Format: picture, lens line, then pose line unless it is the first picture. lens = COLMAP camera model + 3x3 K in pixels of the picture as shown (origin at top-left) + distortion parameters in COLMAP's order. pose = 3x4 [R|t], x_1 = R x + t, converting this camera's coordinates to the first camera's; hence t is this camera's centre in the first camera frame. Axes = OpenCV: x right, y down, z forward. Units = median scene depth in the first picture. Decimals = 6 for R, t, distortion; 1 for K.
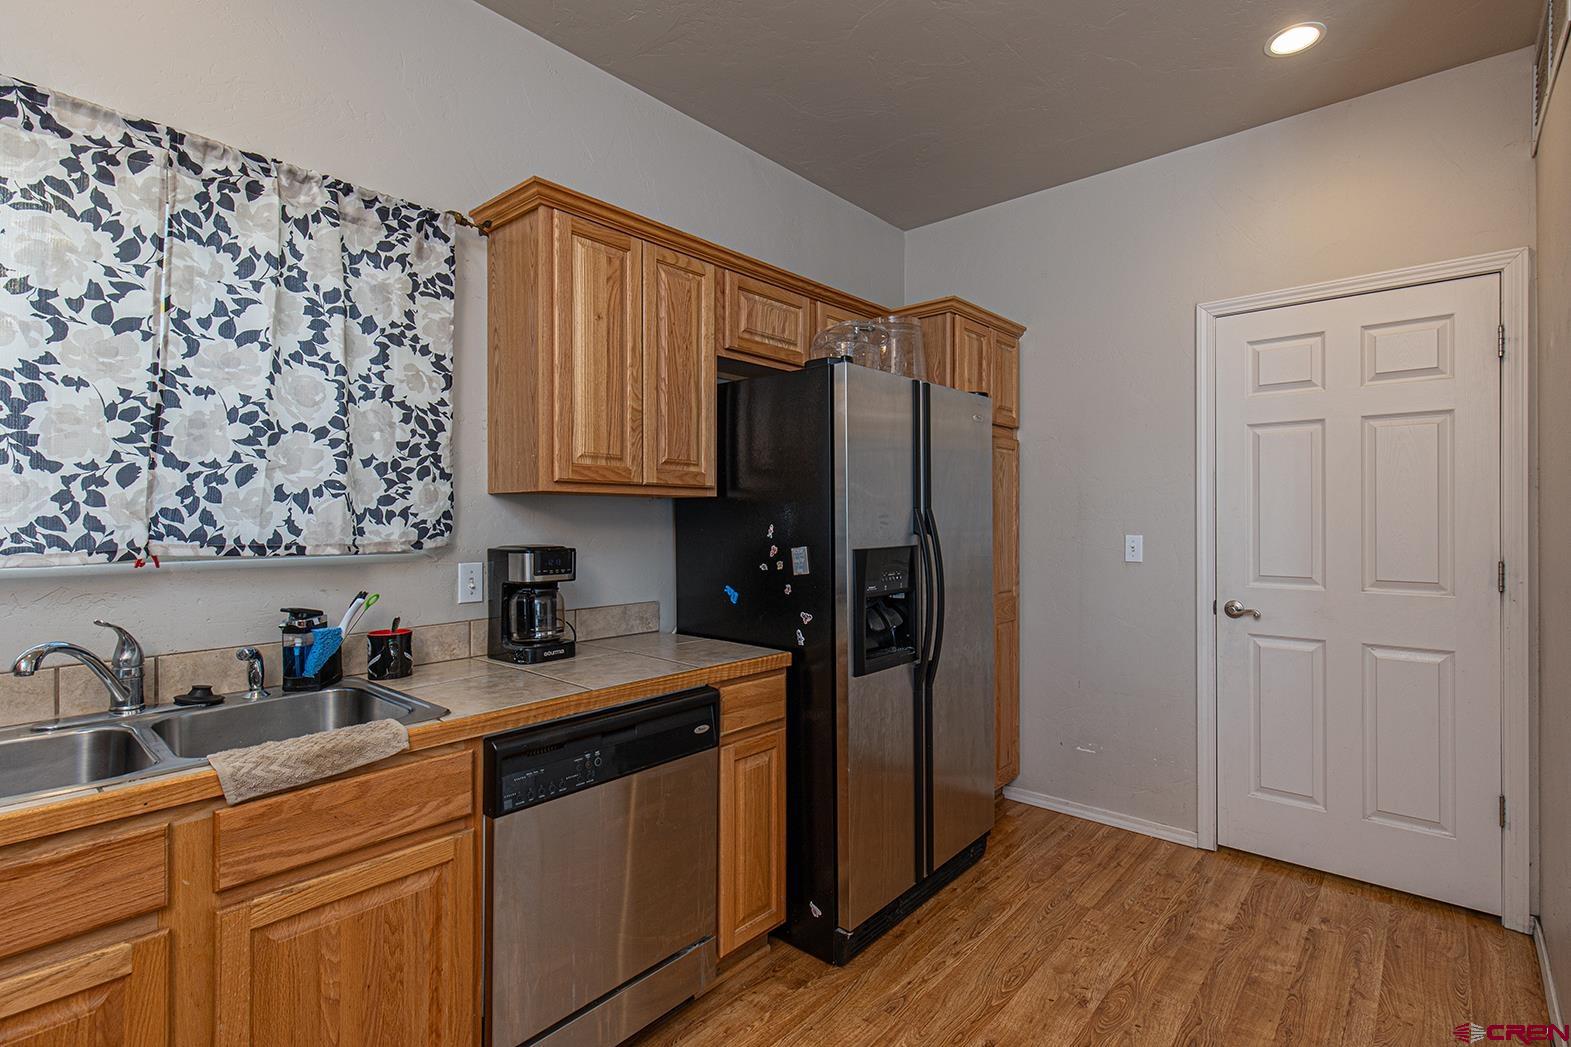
lens RADIAL K [[715.8, 0, 802.0], [0, 715.8, 522.5], [0, 0, 1]] dist [0.000606, -0.000361]
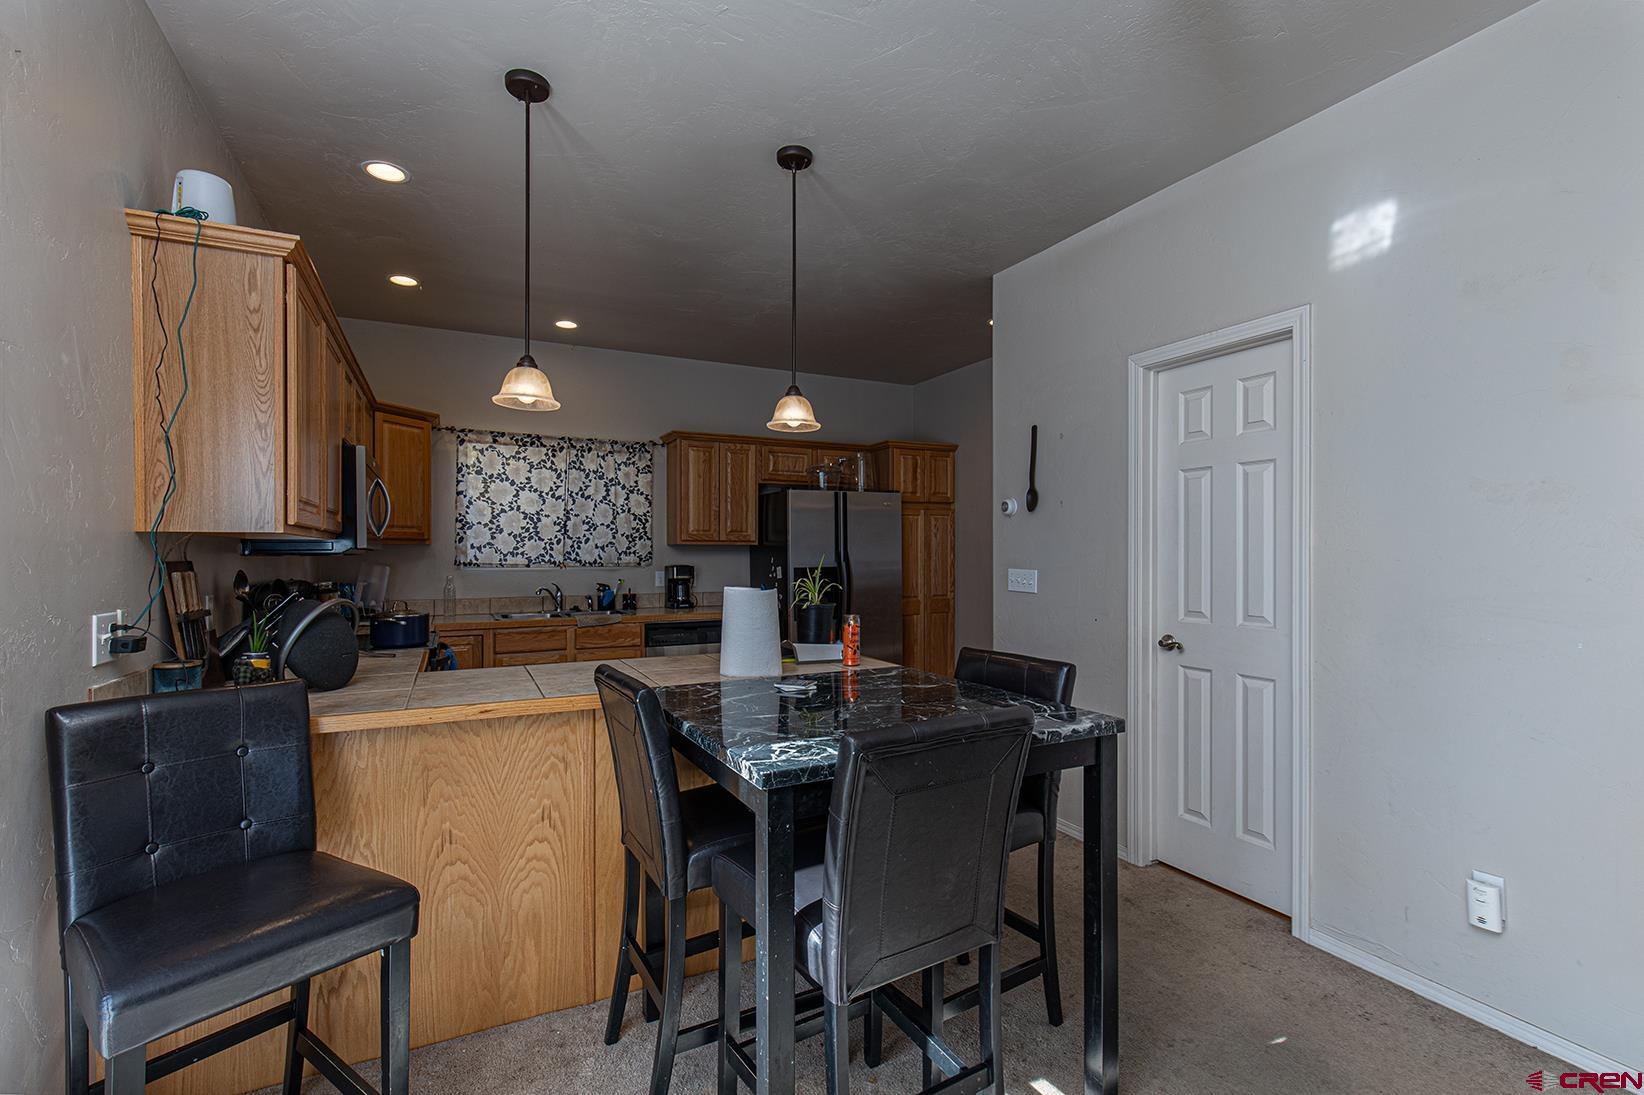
lens RADIAL K [[749.1, 0, 828.6], [0, 749.1, 562.7], [0, 0, 1]] dist [0.000606, -0.000361]
pose [[0.920559, 0.007739, -0.390527, 1.506039], [-0.004595, 0.999949, 0.008983, -0.002866], [0.390577, -0.006475, 0.920548, -1.641252]]
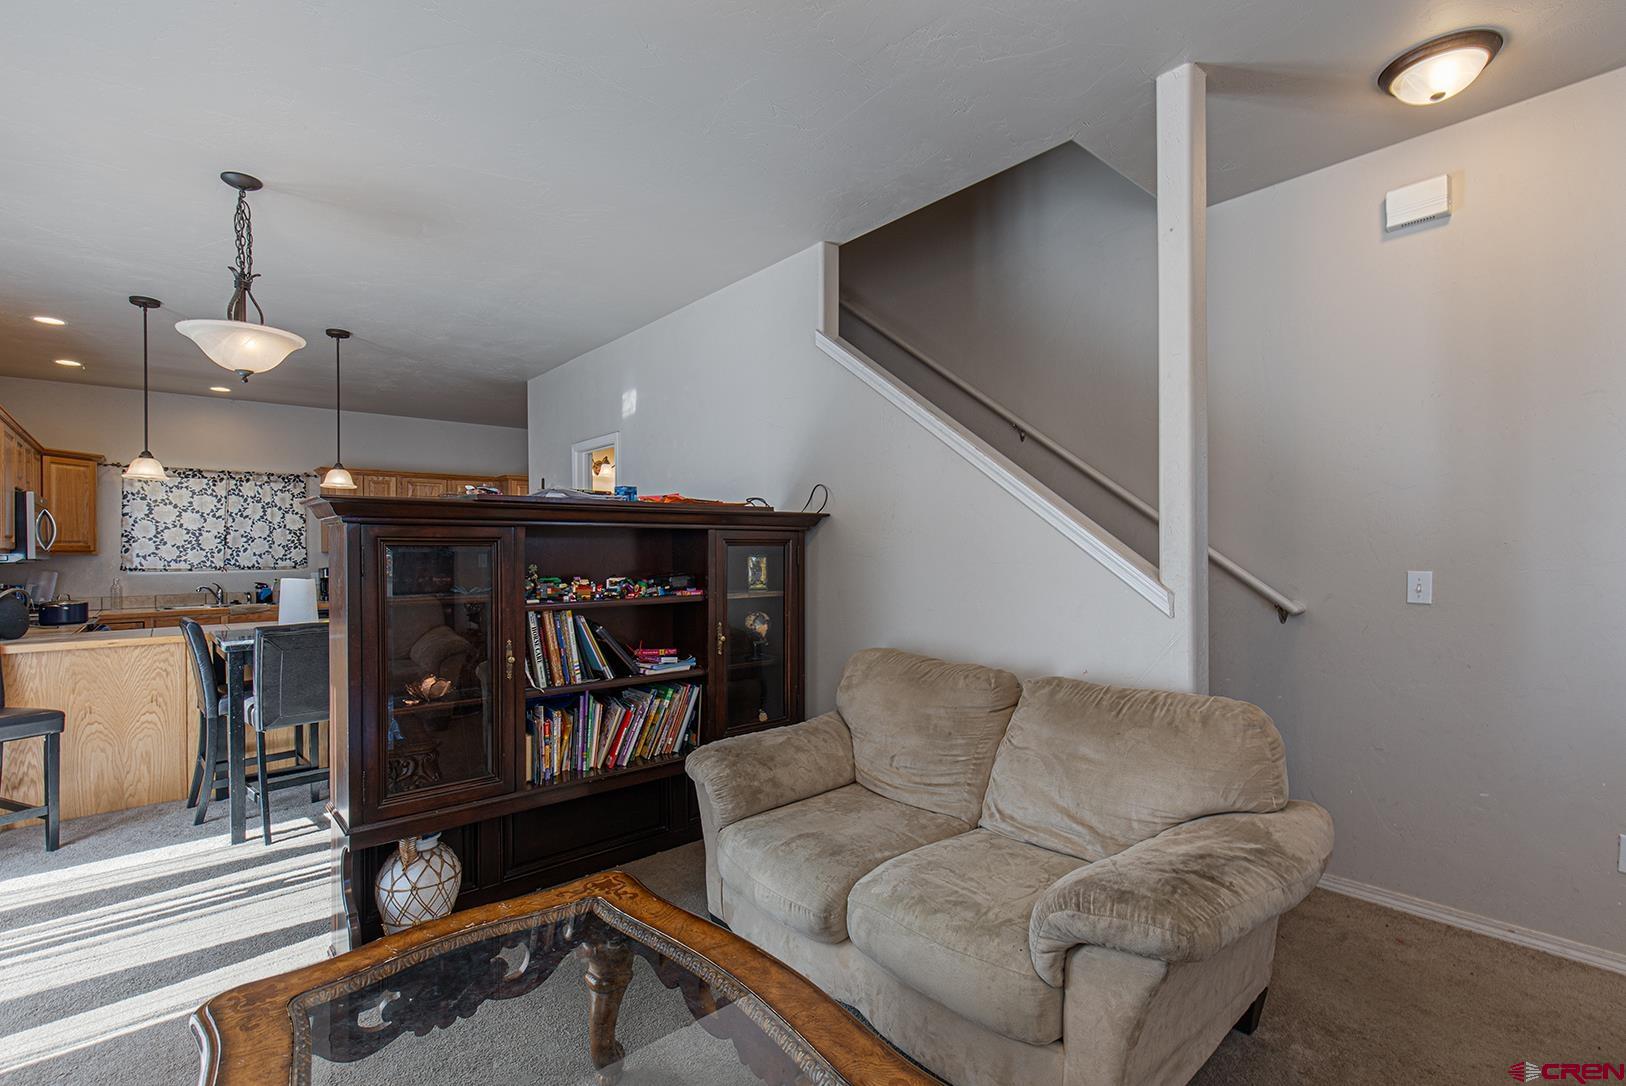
lens RADIAL K [[740.9, 0, 828.2], [0, 740.9, 555.7], [0, 0, 1]] dist [0.000606, -0.000361]
pose [[0.990800, -0.007187, -0.135142, 3.142396], [0.007241, 0.999974, -0.000093, -0.007683], [0.135140, -0.000887, 0.990826, -2.797265]]
